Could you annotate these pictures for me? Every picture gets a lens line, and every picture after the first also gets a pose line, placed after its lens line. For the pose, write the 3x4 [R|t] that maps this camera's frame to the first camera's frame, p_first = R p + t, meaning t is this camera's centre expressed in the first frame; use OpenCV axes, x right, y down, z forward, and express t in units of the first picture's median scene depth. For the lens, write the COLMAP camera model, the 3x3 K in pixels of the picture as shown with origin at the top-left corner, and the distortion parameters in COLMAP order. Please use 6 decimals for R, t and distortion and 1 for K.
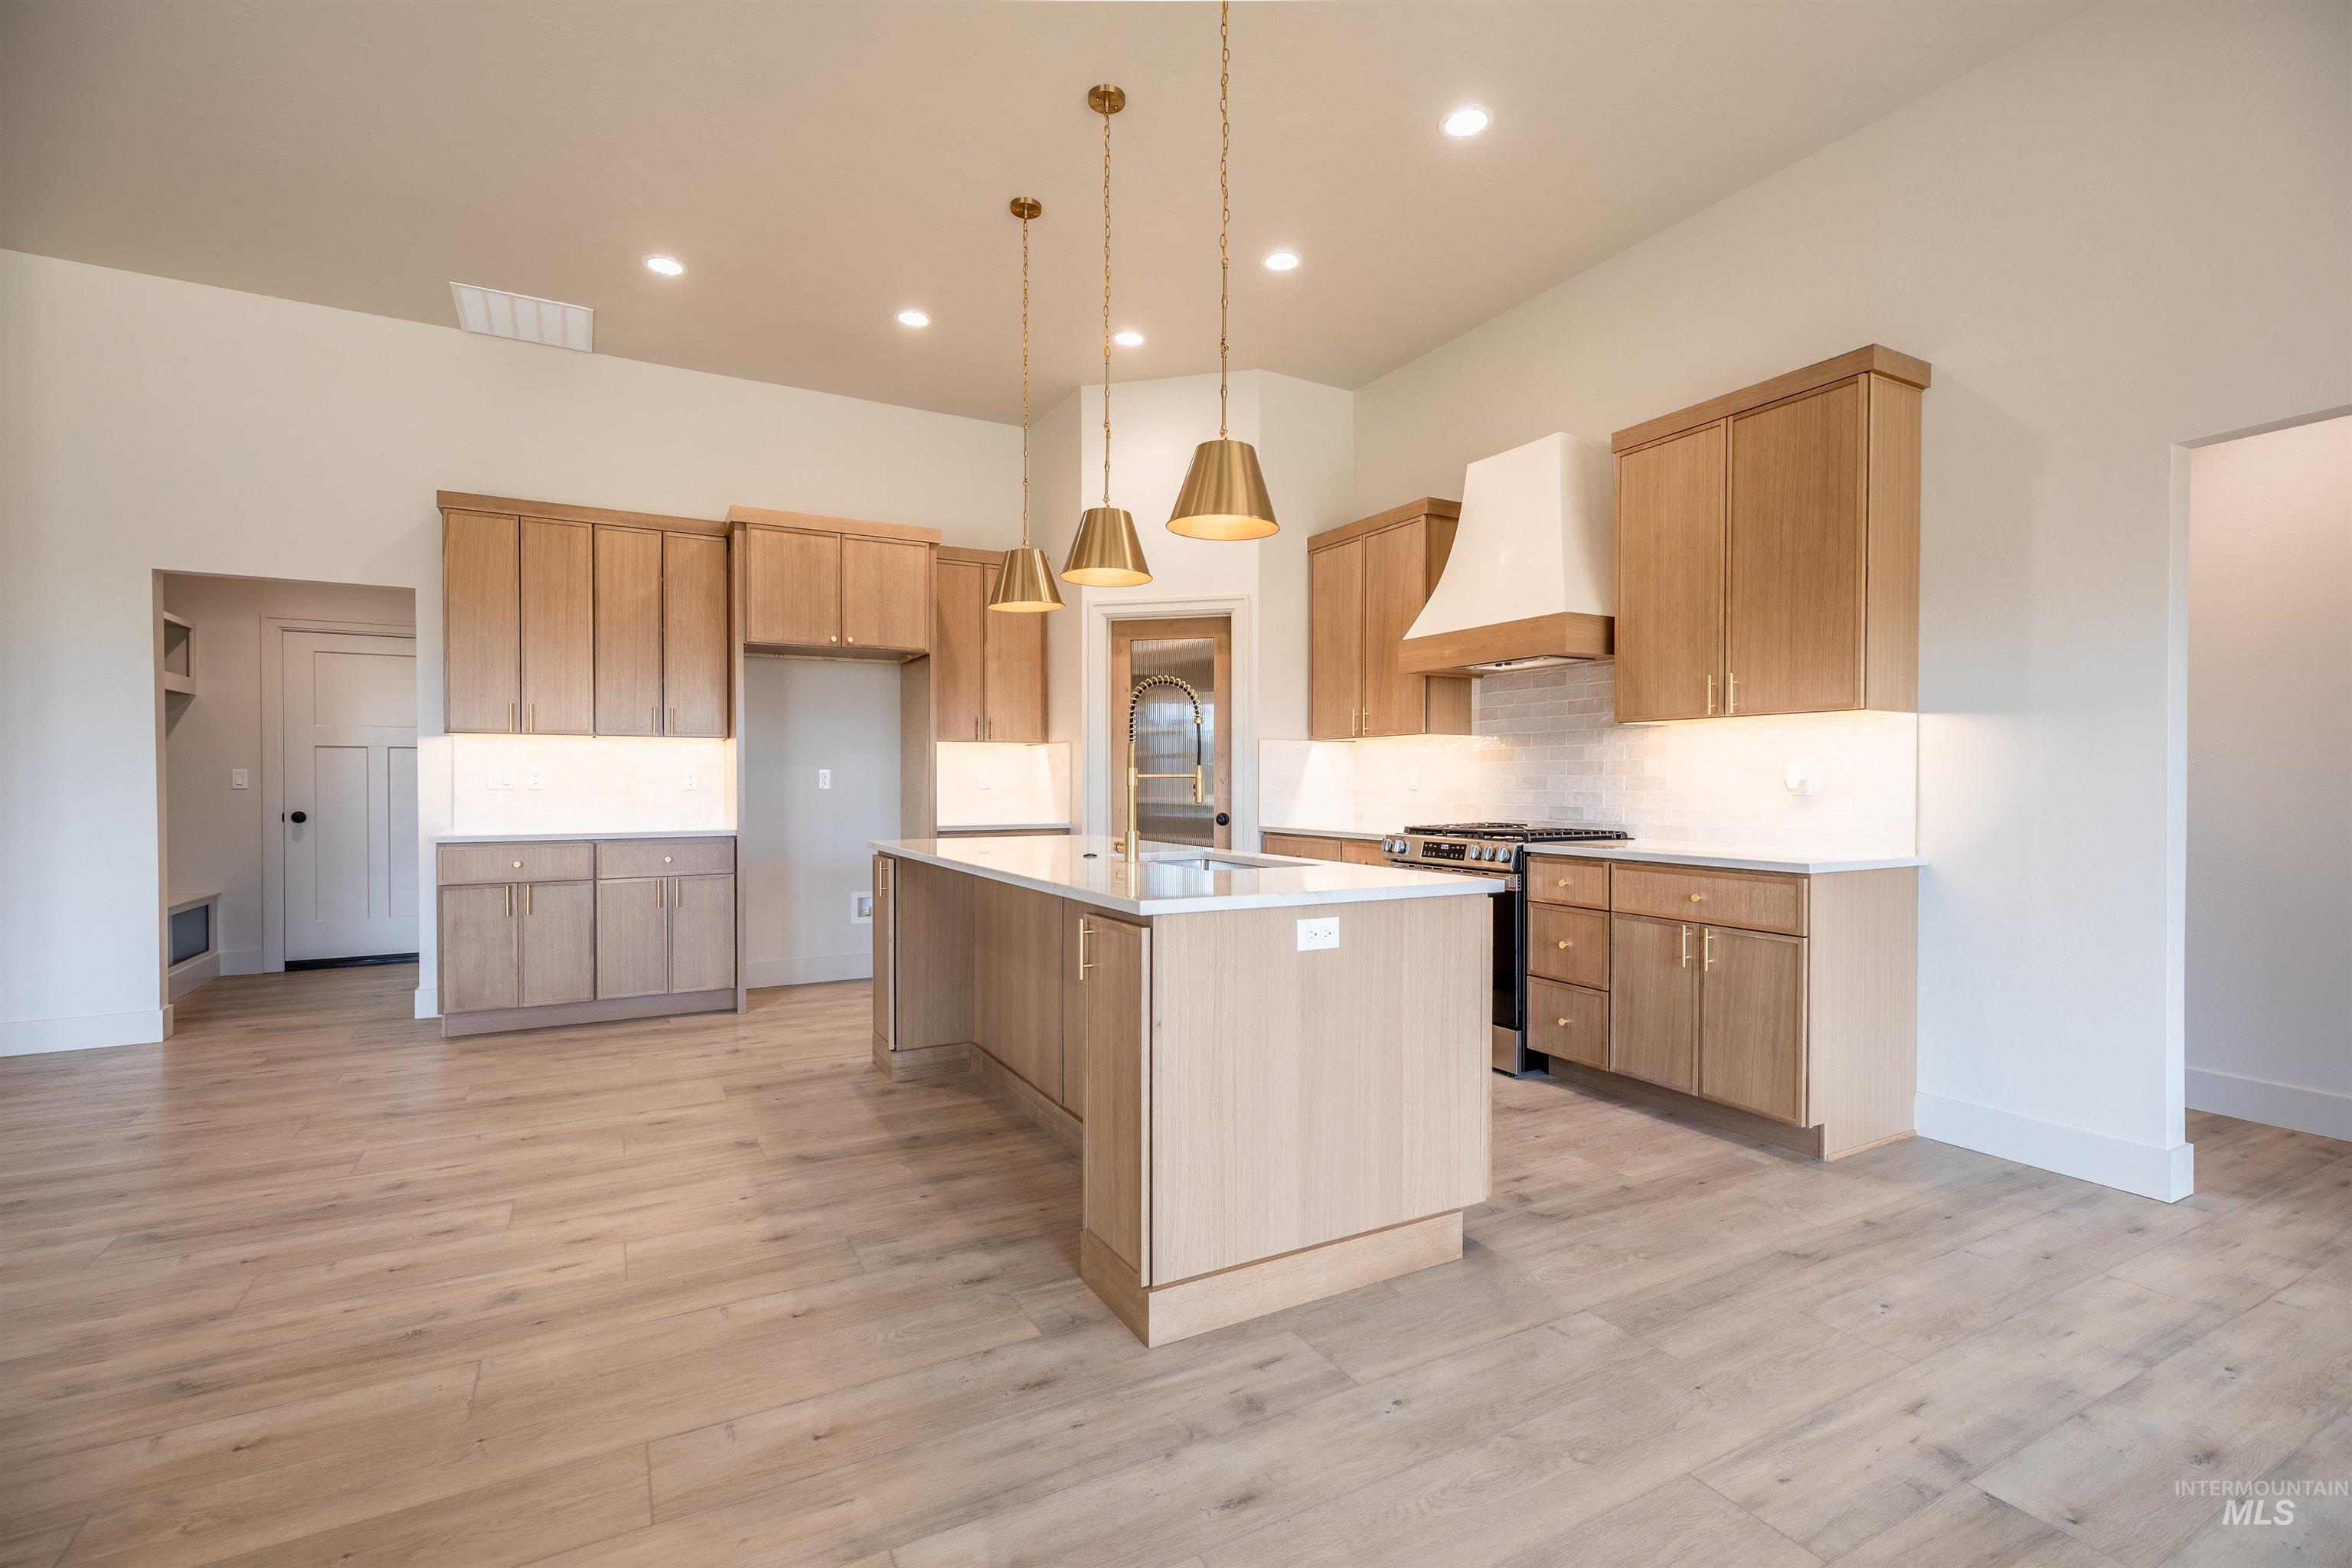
lens RADIAL K [[1053.7, 0, 1163.2], [0, 1053.7, 775.1], [0, 0, 1]] dist [0.004492, 0.000451]
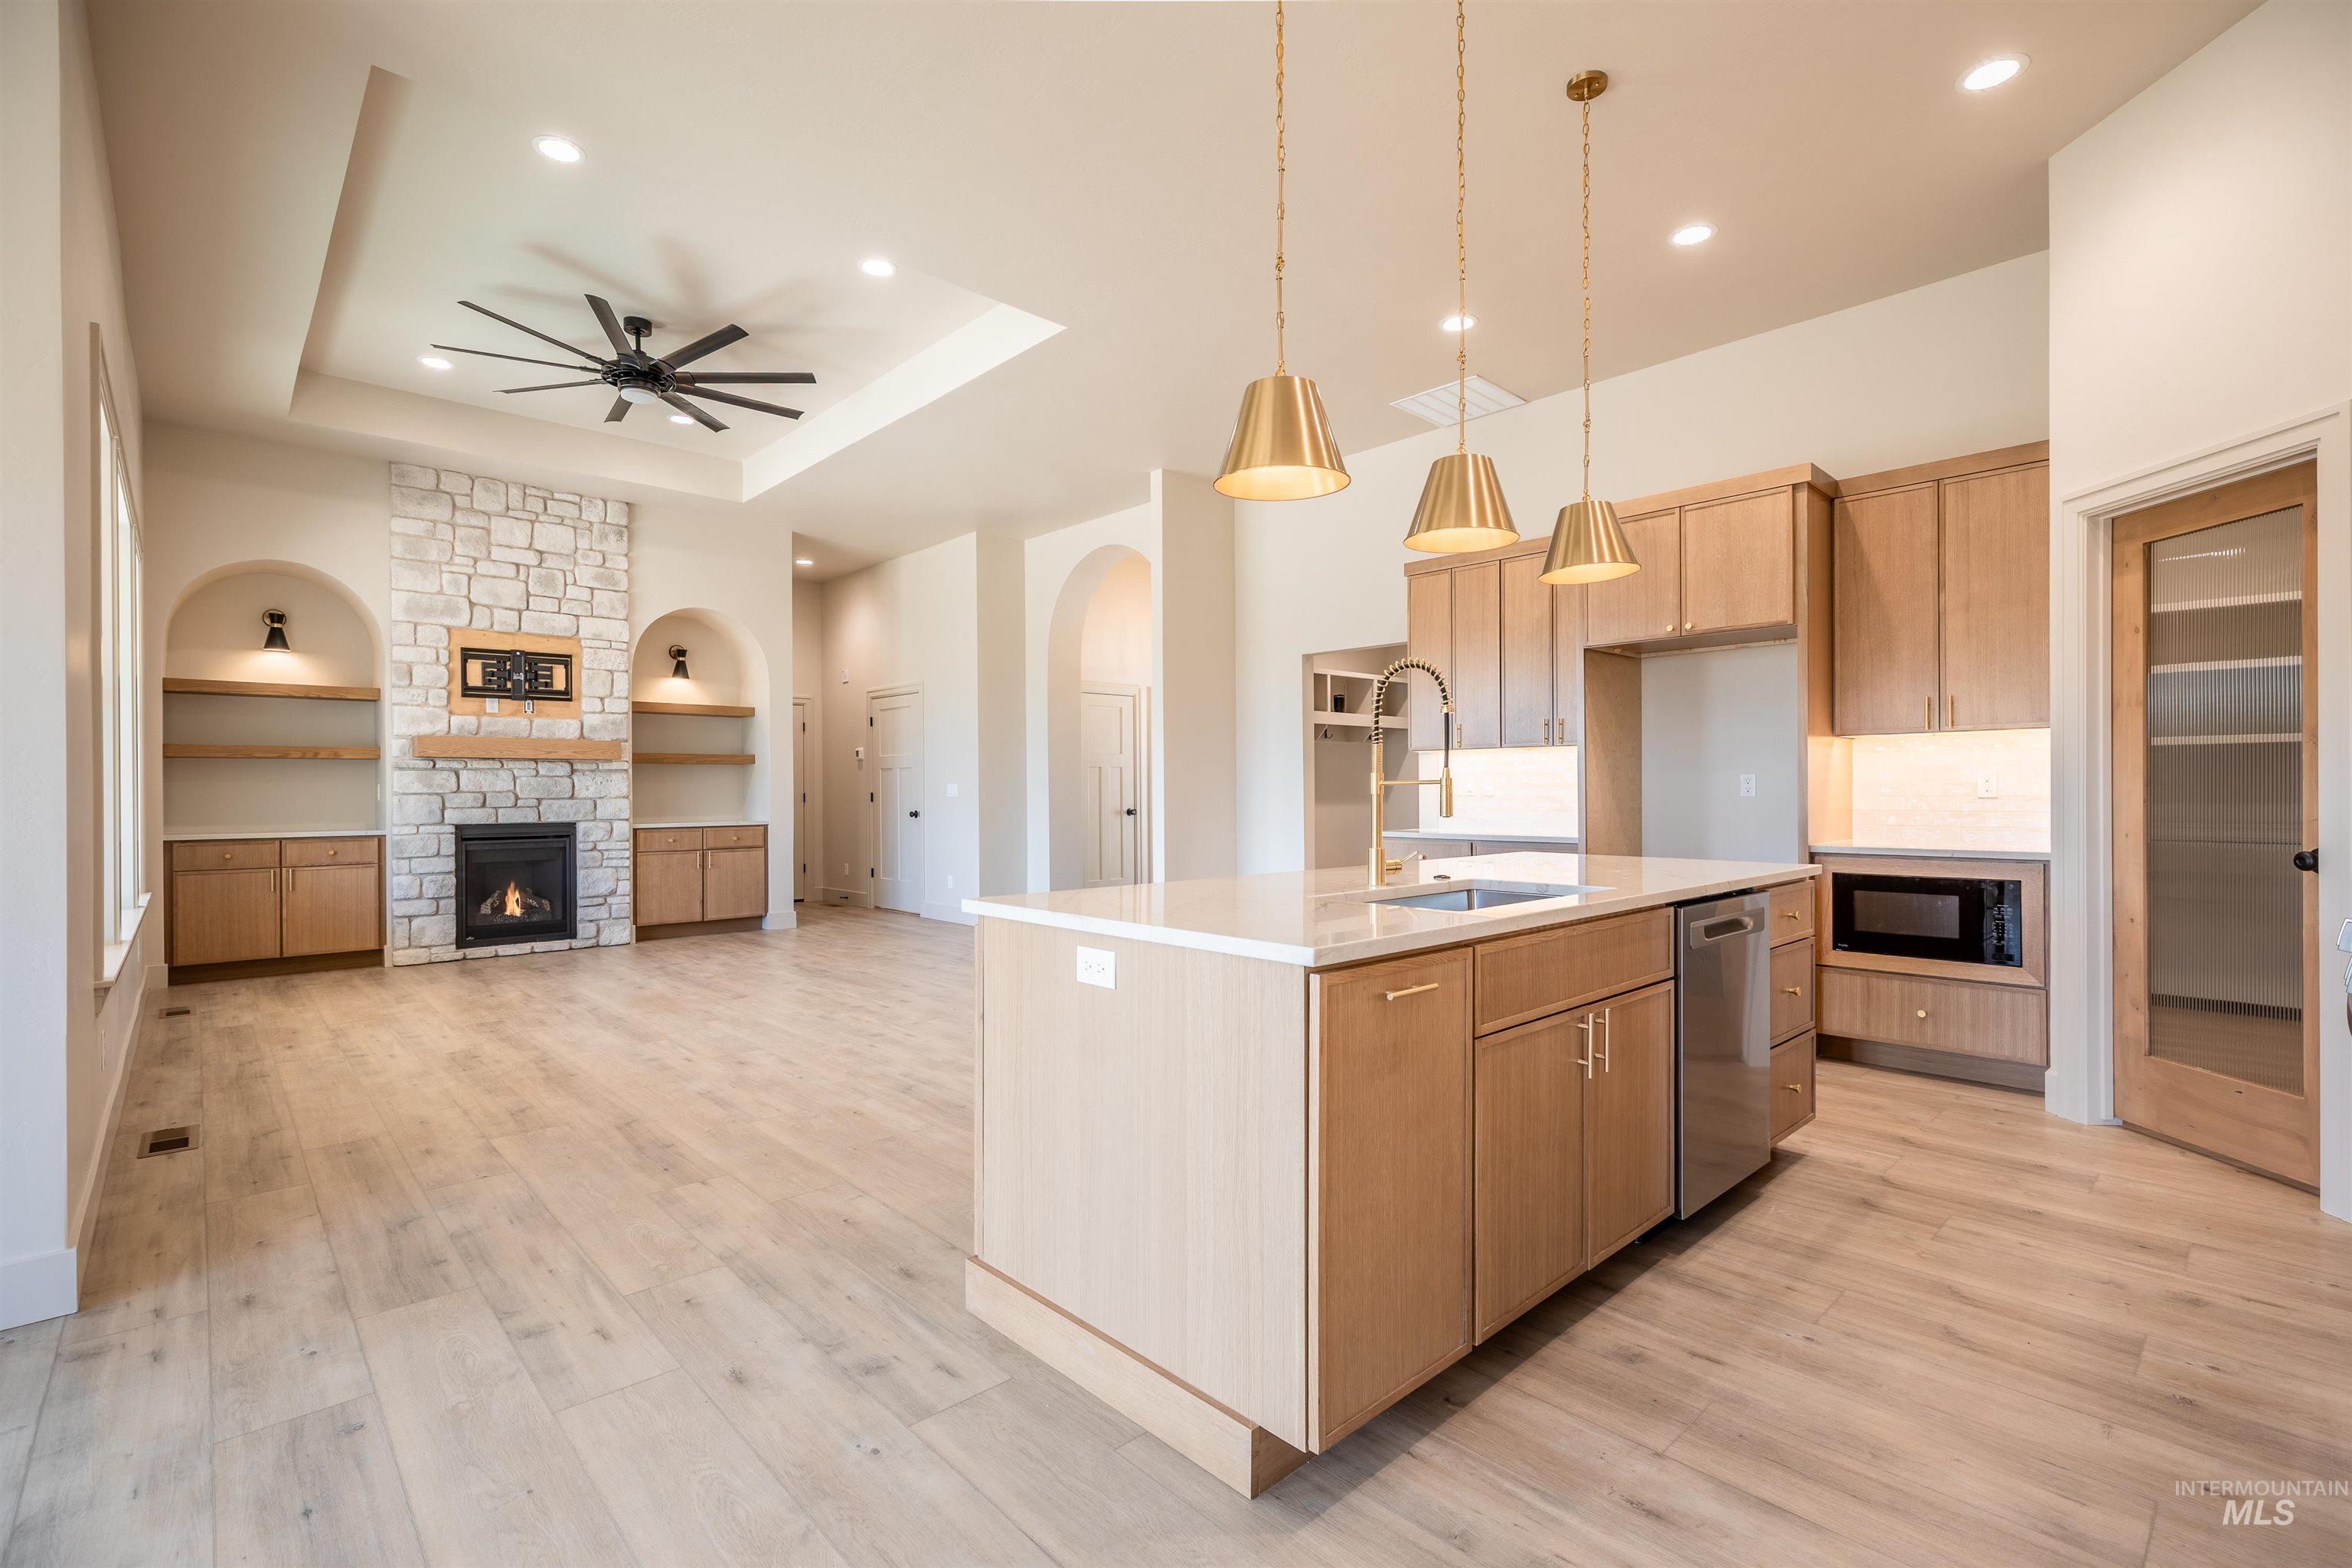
lens RADIAL K [[1053.7, 0, 1187.9], [0, 1053.7, 774.0], [0, 0, 1]] dist [0.004492, 0.000451]
pose [[0.251530, -0.016162, -0.967715, 0.525515], [0.009677, 0.999853, -0.014184, 0.003174], [0.967801, -0.005797, 0.251649, 0.449484]]
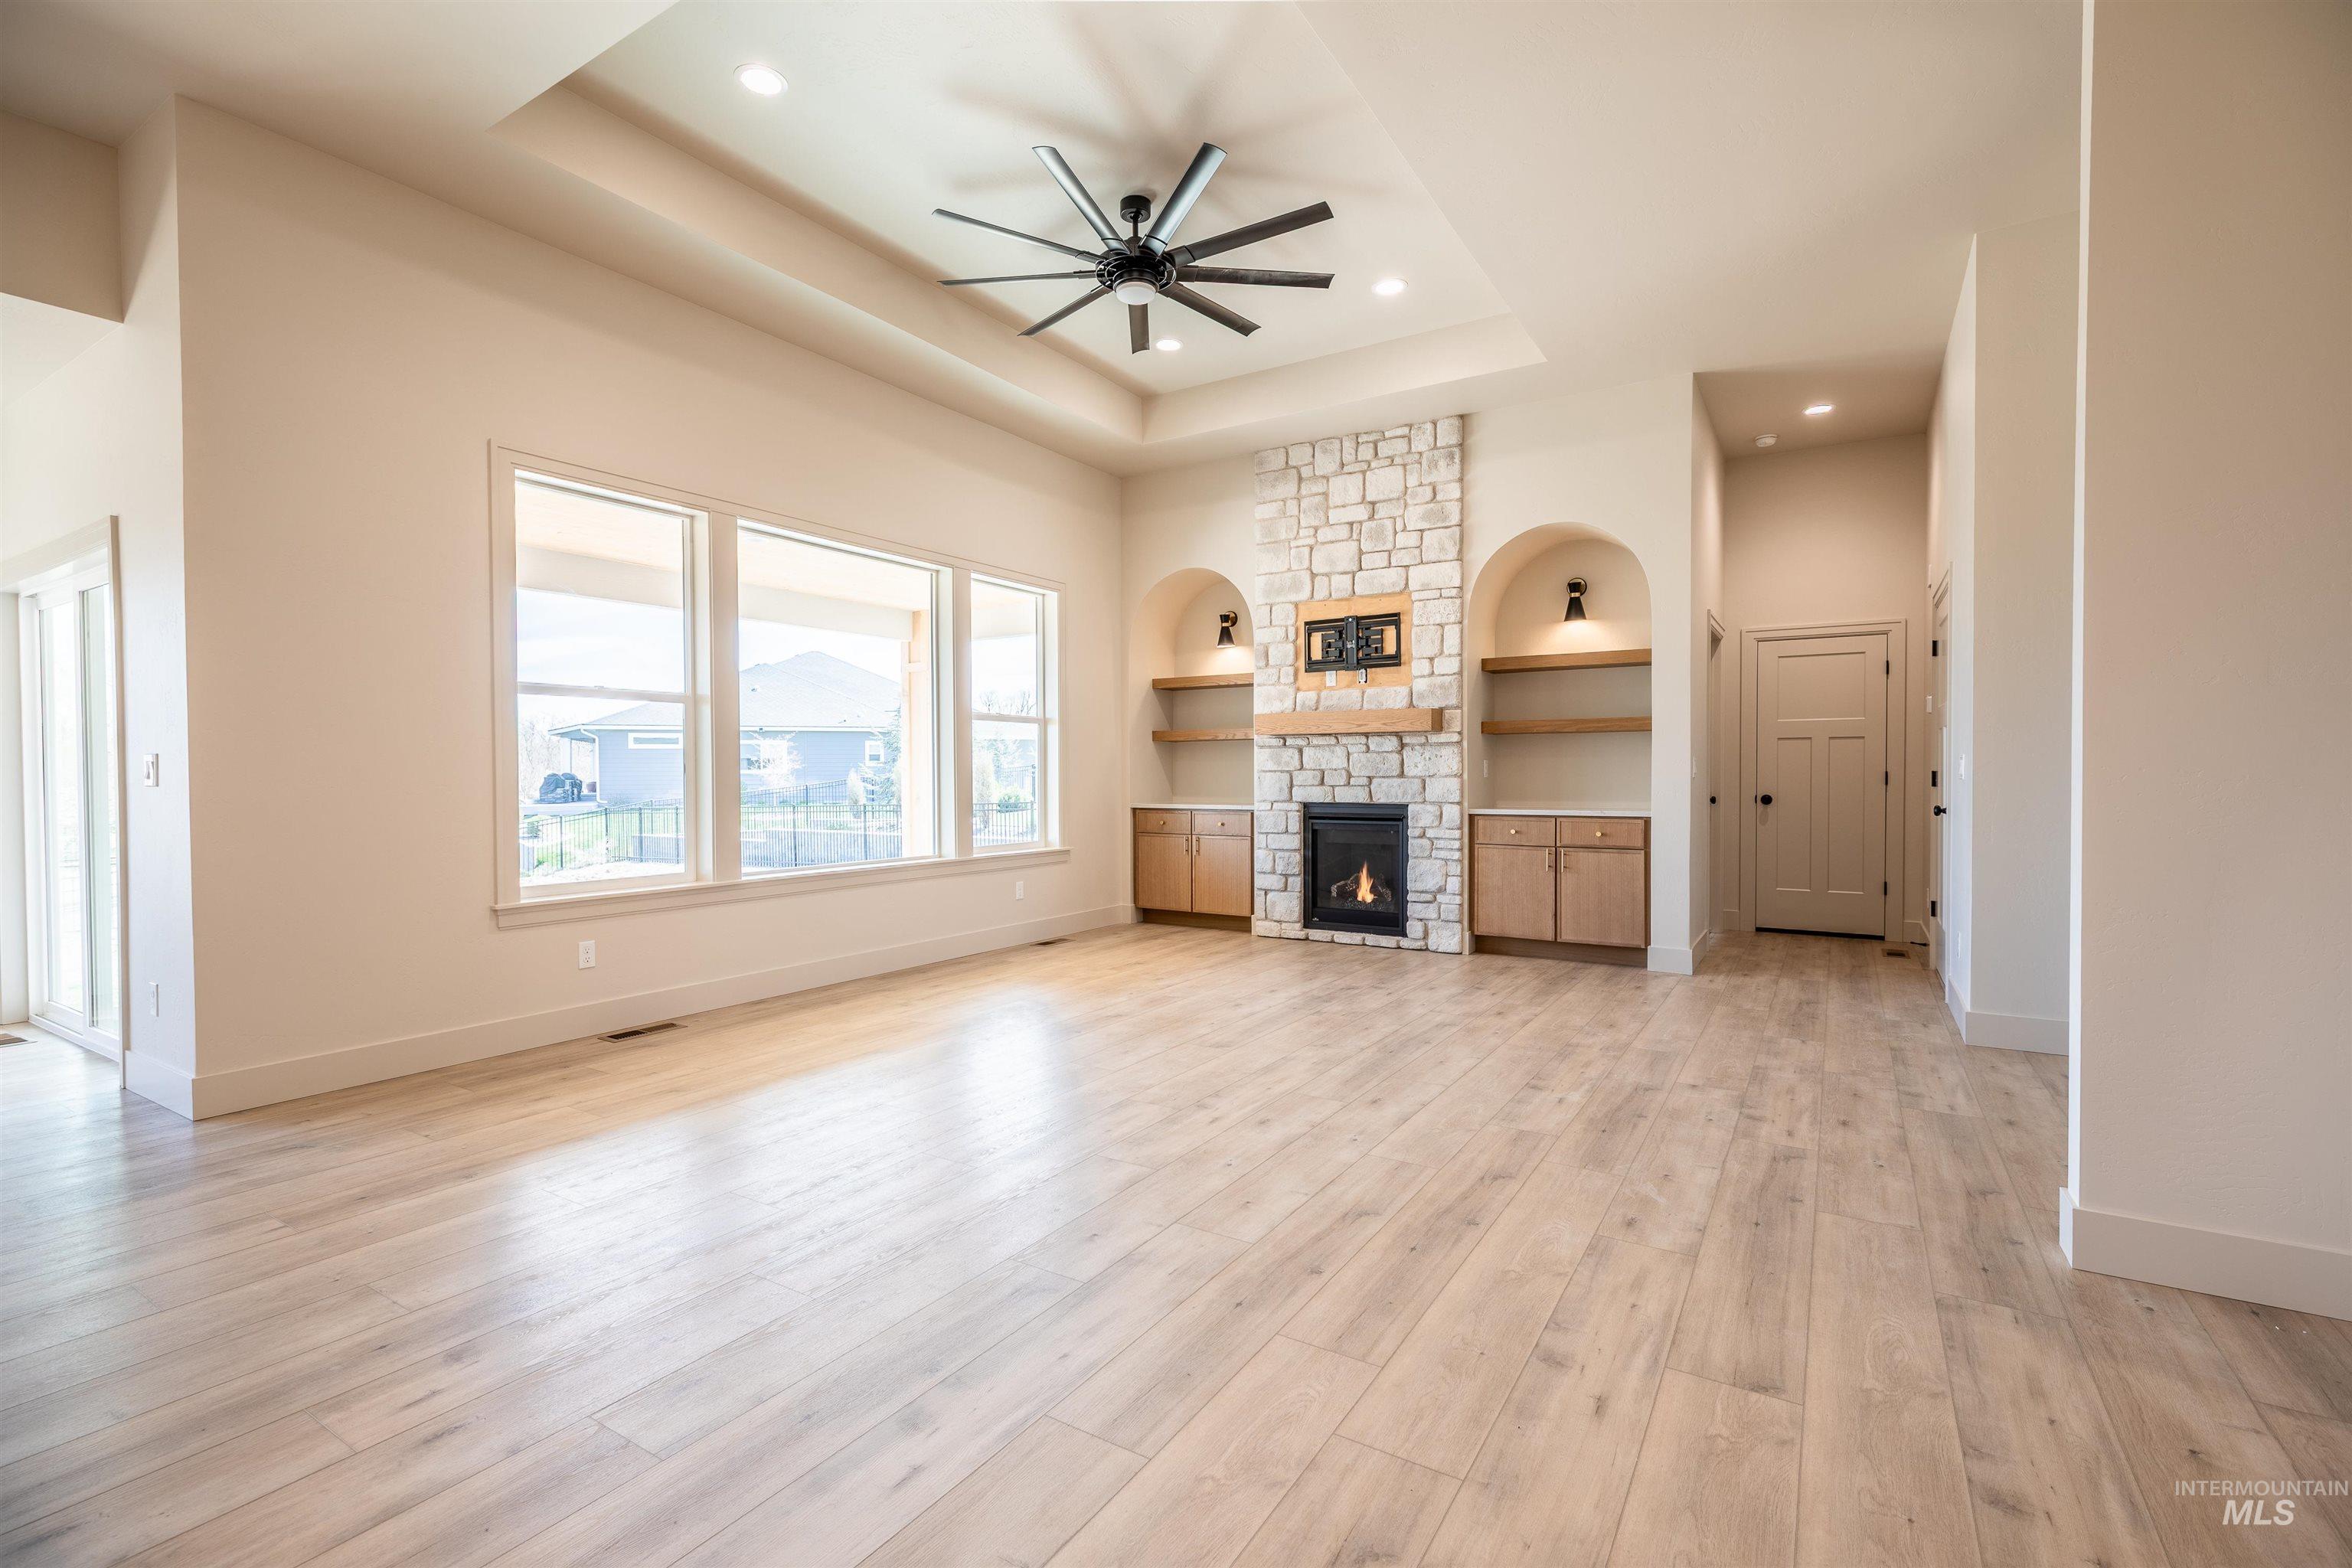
lens RADIAL K [[1053.7, 0, 1165.5], [0, 1053.7, 786.4], [0, 0, 1]] dist [0.004492, 0.000451]
pose [[-0.877148, 0.008916, -0.480137, -0.372151], [0.005023, 0.999943, 0.009392, 0.006610], [0.480194, 0.005826, -0.877143, 1.067830]]
